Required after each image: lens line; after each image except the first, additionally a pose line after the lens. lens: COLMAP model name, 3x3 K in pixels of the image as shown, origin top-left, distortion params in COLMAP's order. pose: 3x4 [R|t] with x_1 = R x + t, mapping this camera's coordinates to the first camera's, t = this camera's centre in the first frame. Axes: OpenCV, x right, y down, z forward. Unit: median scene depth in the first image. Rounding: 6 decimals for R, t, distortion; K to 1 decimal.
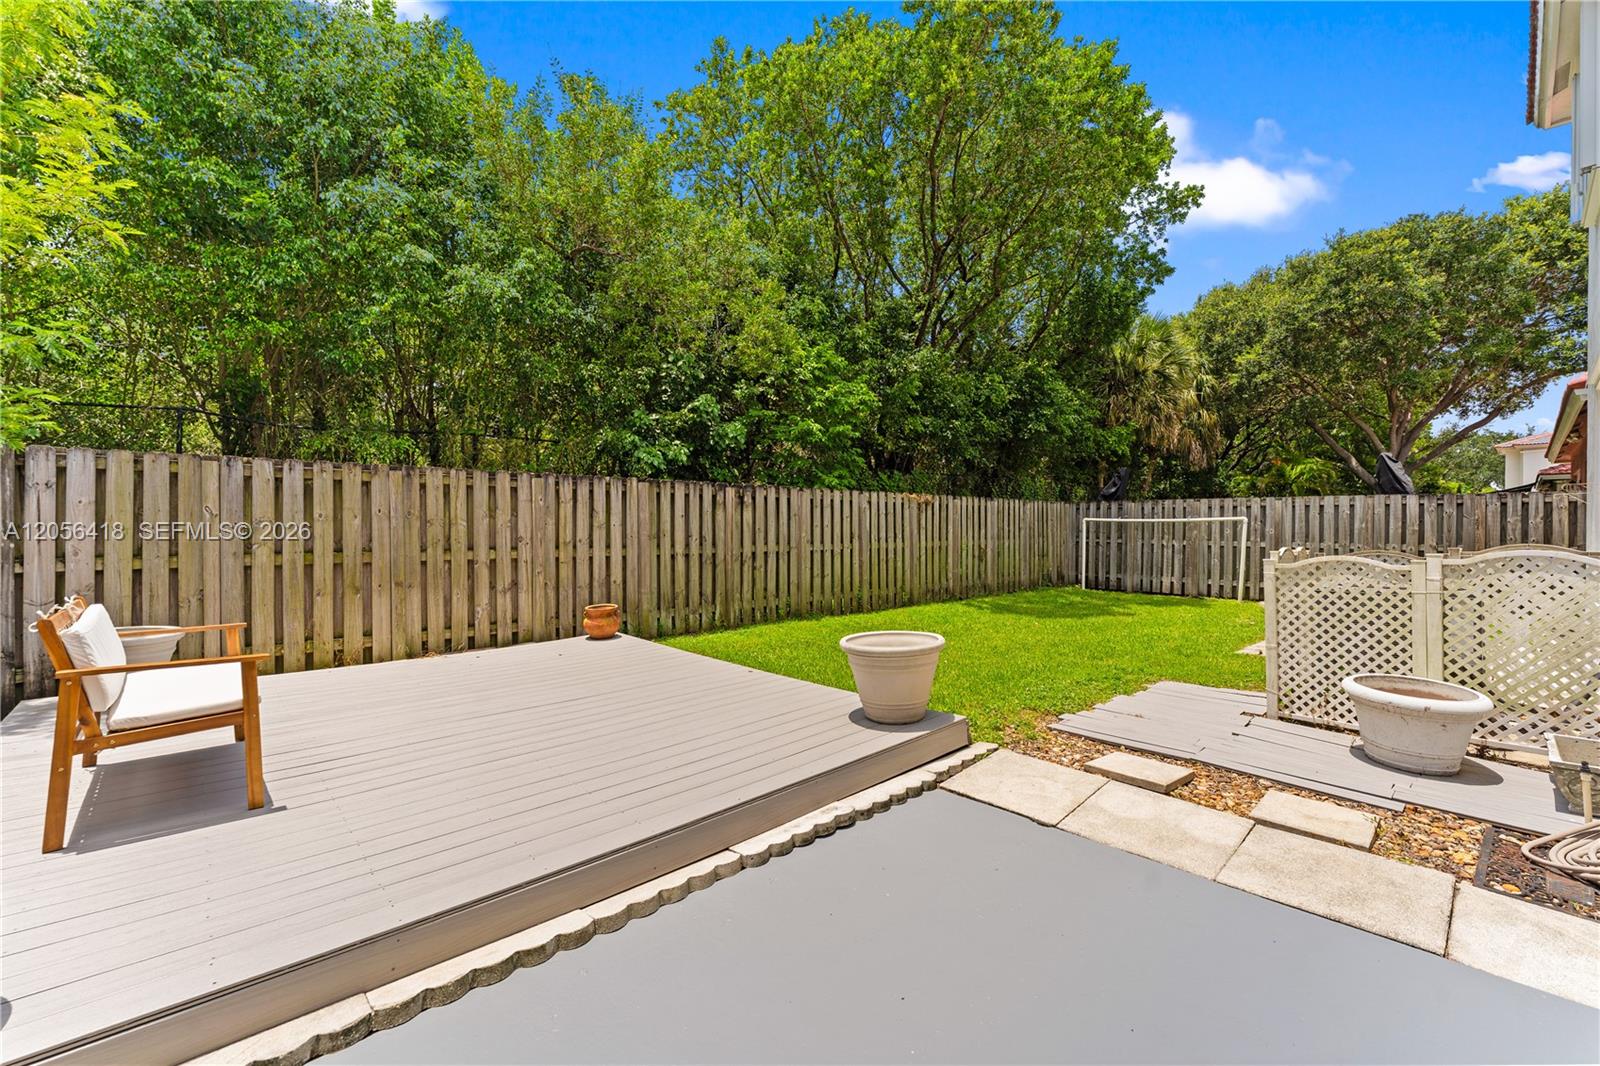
lens RADIAL K [[647.7, 0, 783.3], [0, 647.7, 531.7], [0, 0, 1]] dist [0.003329, -0.000190]
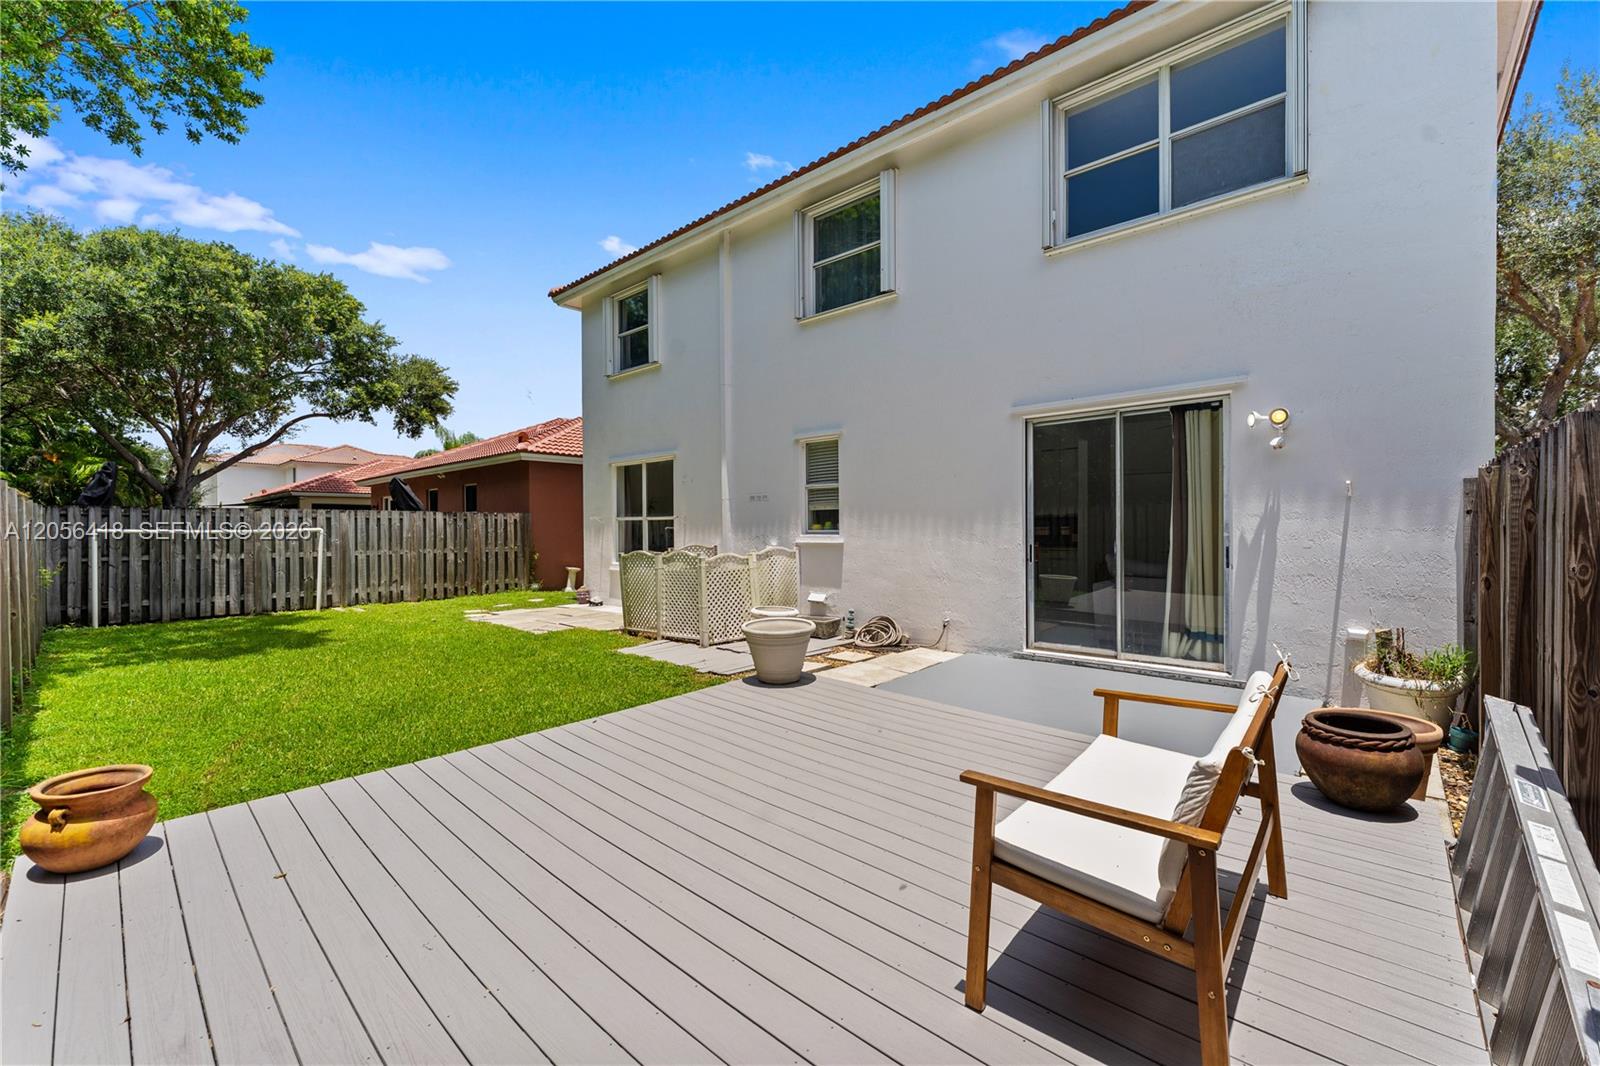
lens RADIAL K [[647.7, 0, 794.7], [0, 647.7, 532.1], [0, 0, 1]] dist [0.003329, -0.000190]
pose [[-0.084848, -0.006639, 0.996372, -0.350013], [0.013415, 0.999880, 0.007805, -0.013341], [-0.996304, 0.014028, -0.084748, 0.308565]]
